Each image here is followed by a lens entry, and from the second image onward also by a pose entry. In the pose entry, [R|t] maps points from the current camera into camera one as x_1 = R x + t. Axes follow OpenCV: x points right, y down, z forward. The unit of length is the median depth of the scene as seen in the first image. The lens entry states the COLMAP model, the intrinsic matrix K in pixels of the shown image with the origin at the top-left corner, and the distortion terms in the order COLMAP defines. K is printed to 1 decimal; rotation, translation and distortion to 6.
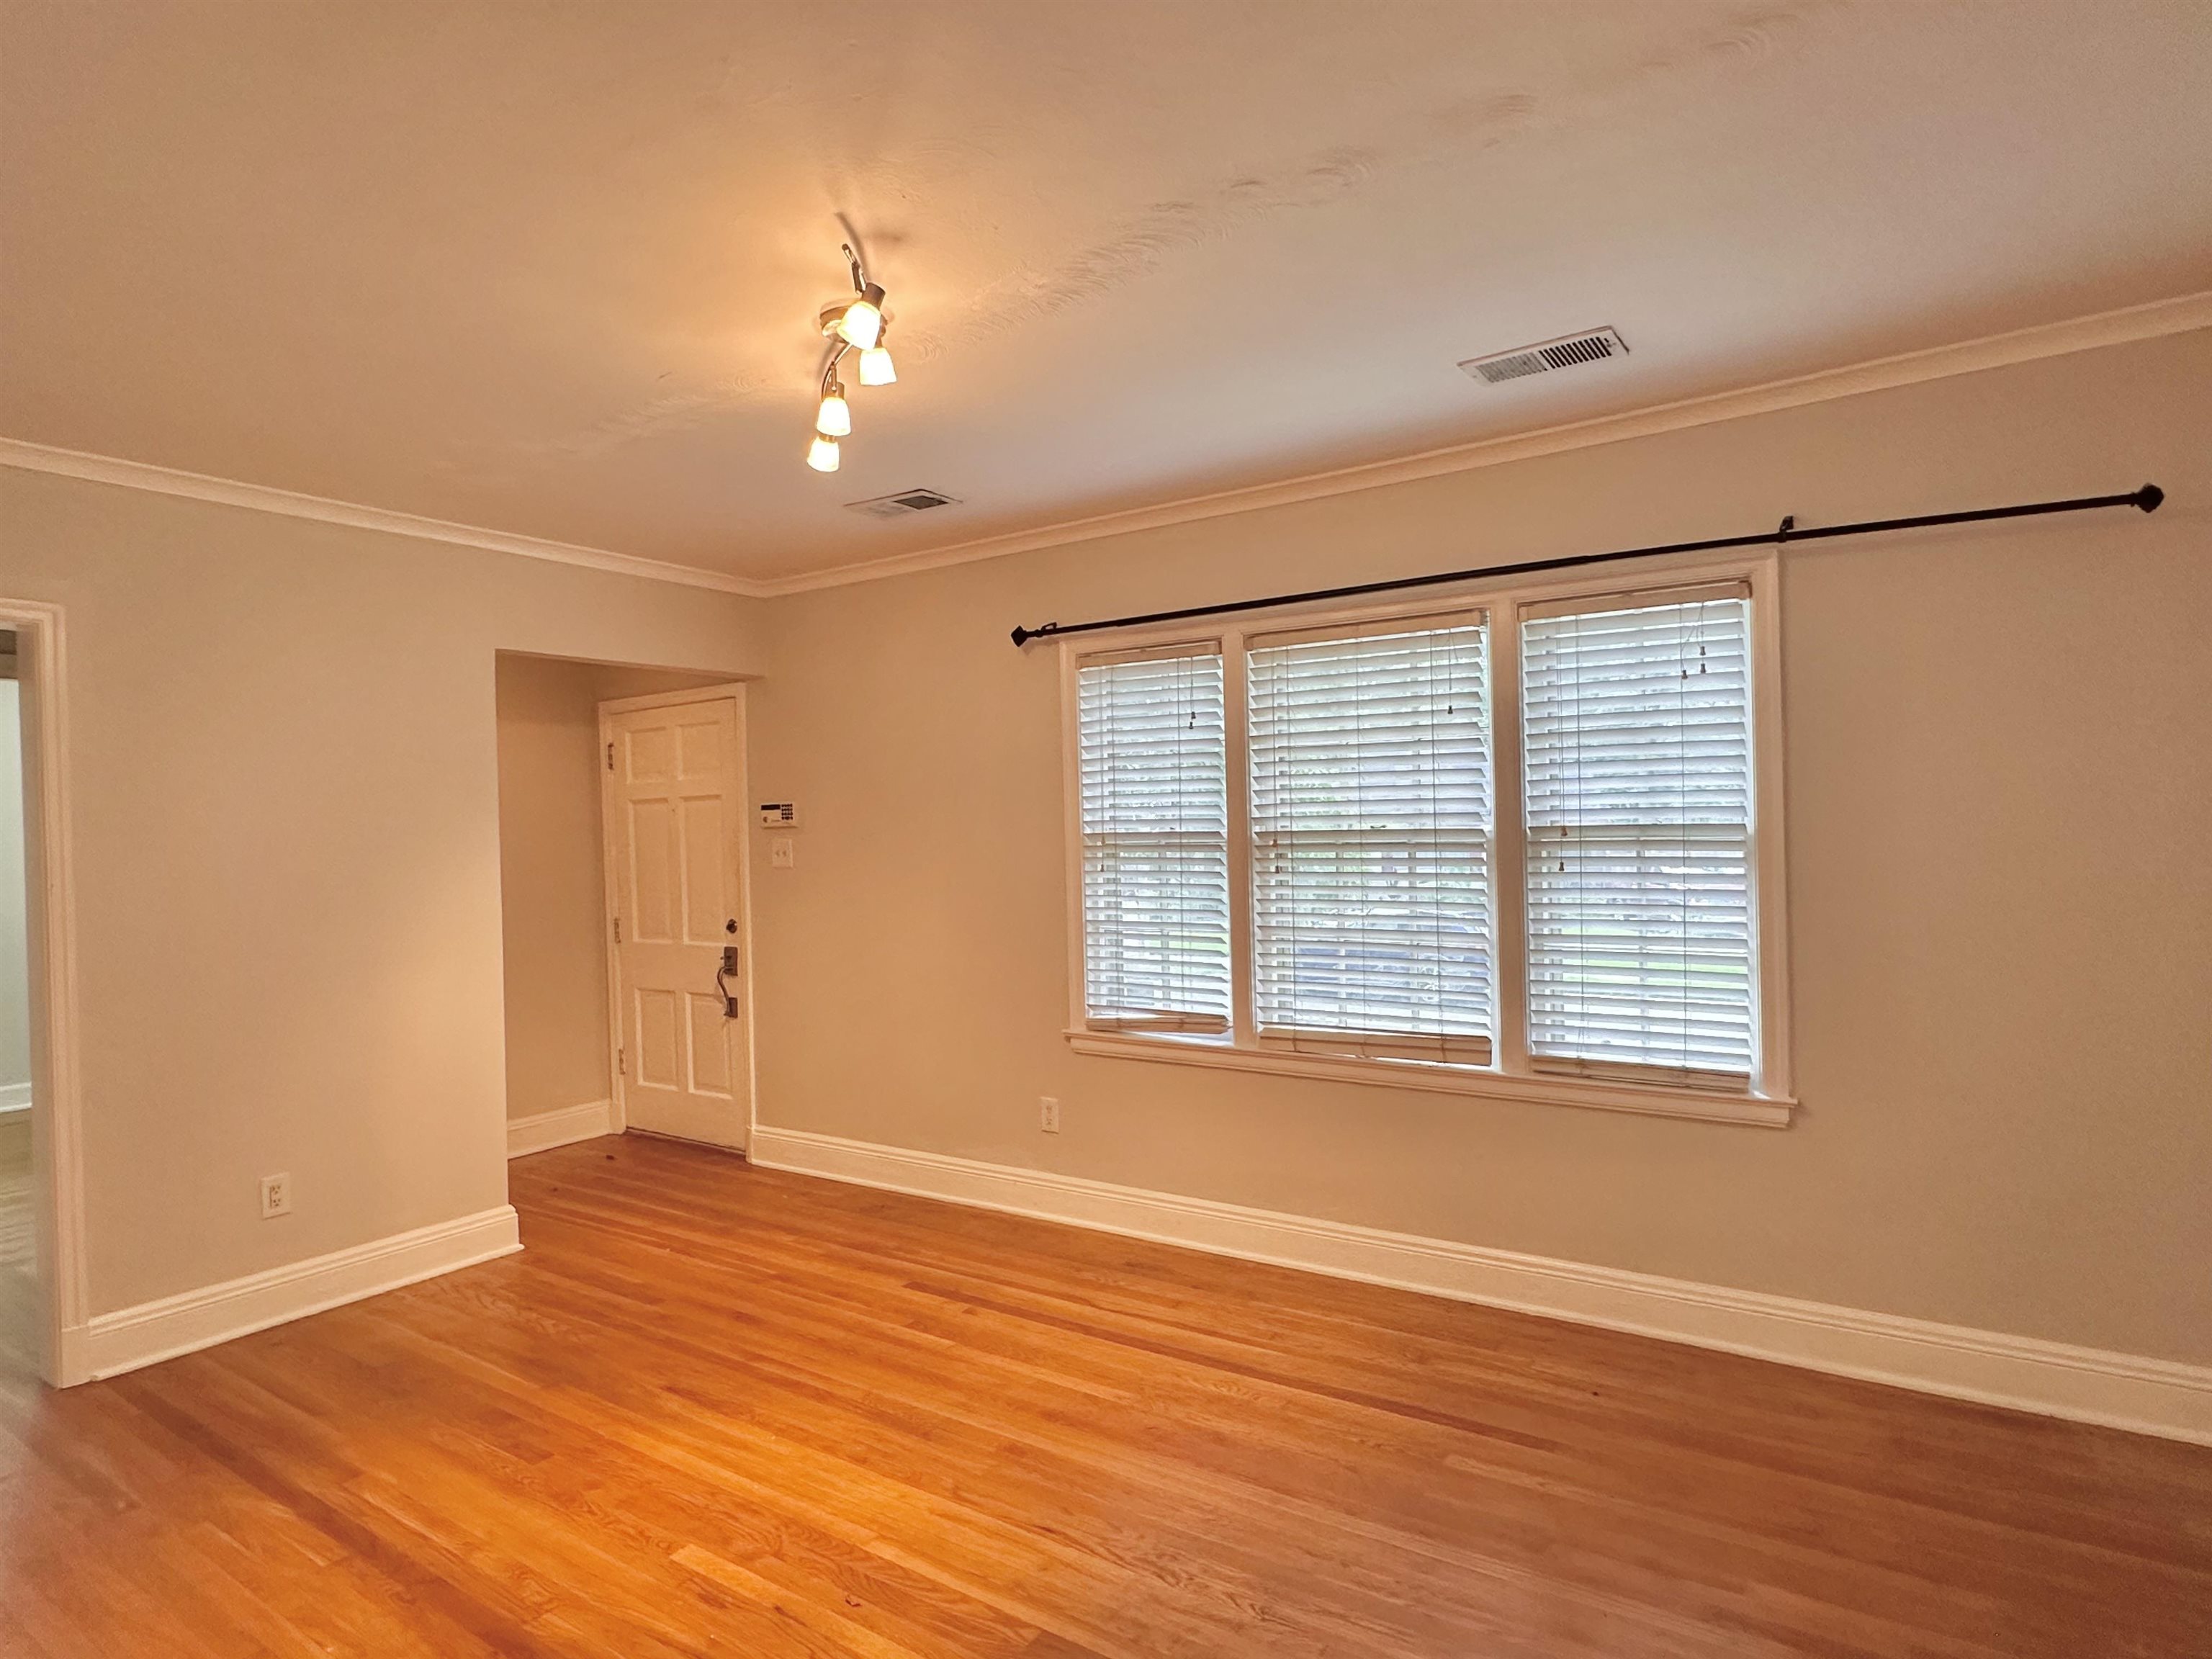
lens RADIAL K [[1236.8, 0, 1088.7], [0, 1236.8, 818.8], [0, 0, 1]] dist [0.004456, -0.000846]
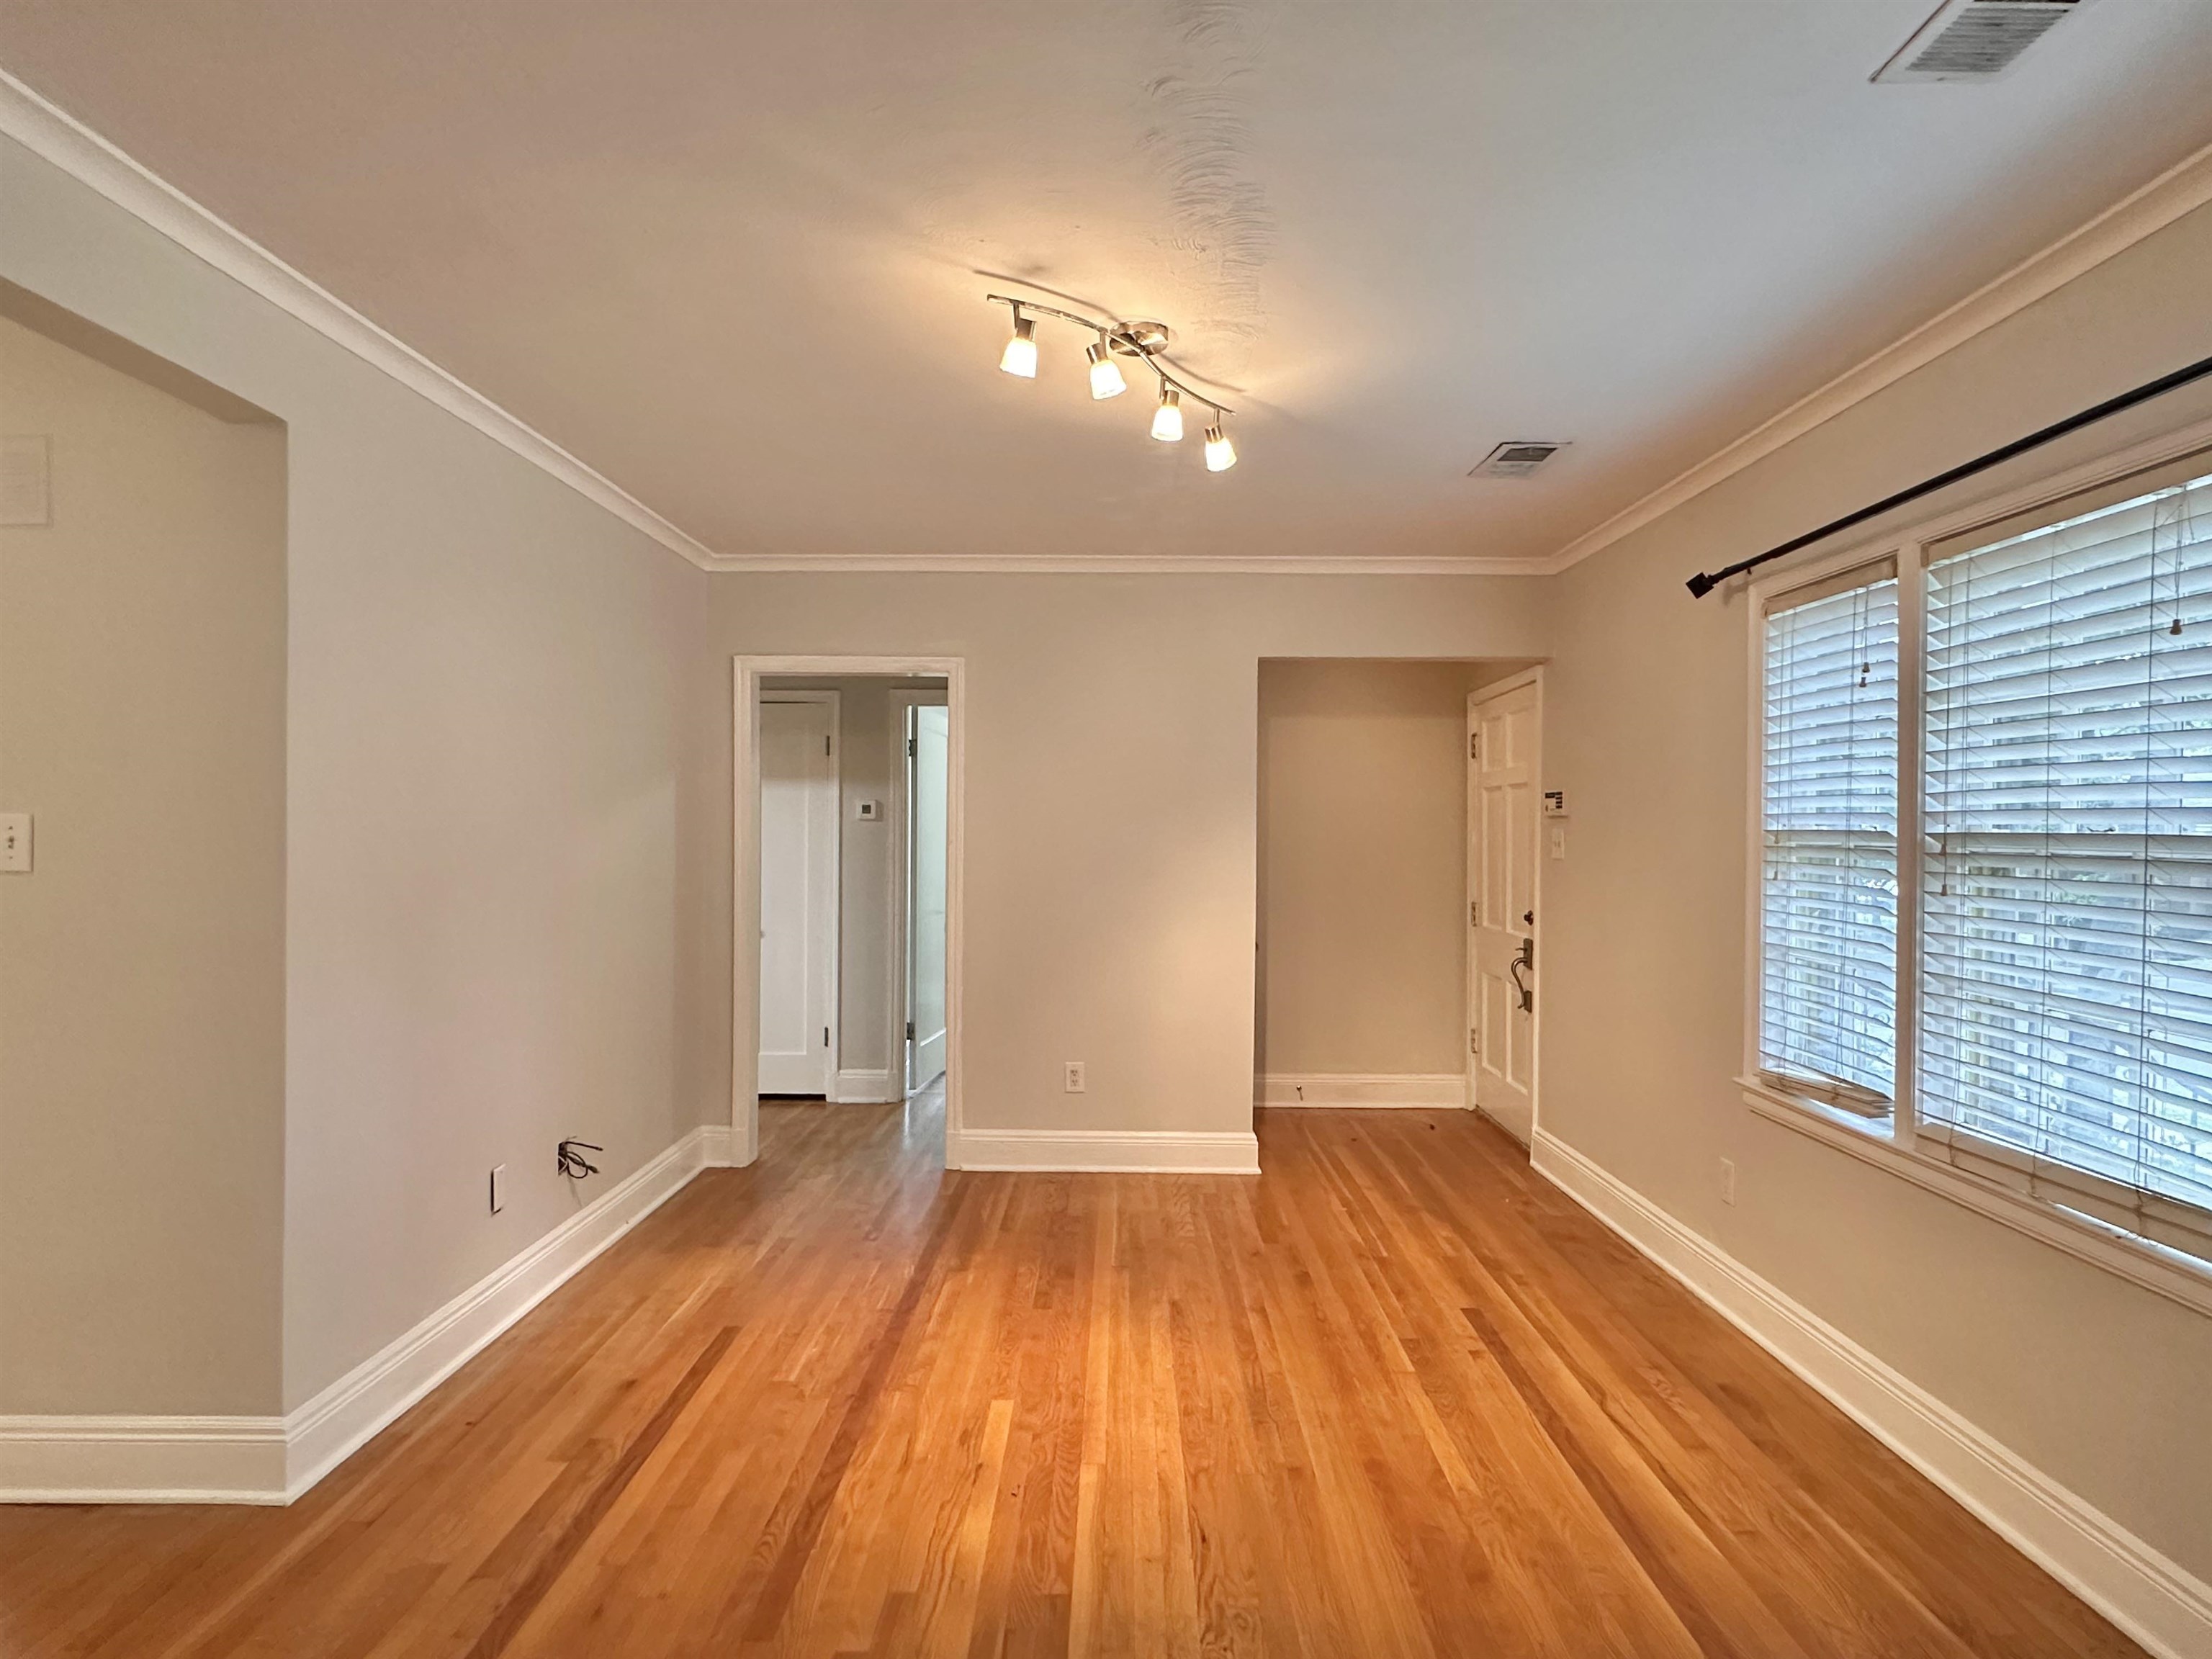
lens RADIAL K [[1236.8, 0, 1107.6], [0, 1236.8, 825.1], [0, 0, 1]] dist [0.004456, -0.000846]
pose [[0.560784, 0.024584, -0.827597, 0.466437], [-0.013475, 0.999698, 0.020566, -0.001663], [0.827853, -0.000381, 0.560946, 0.258240]]
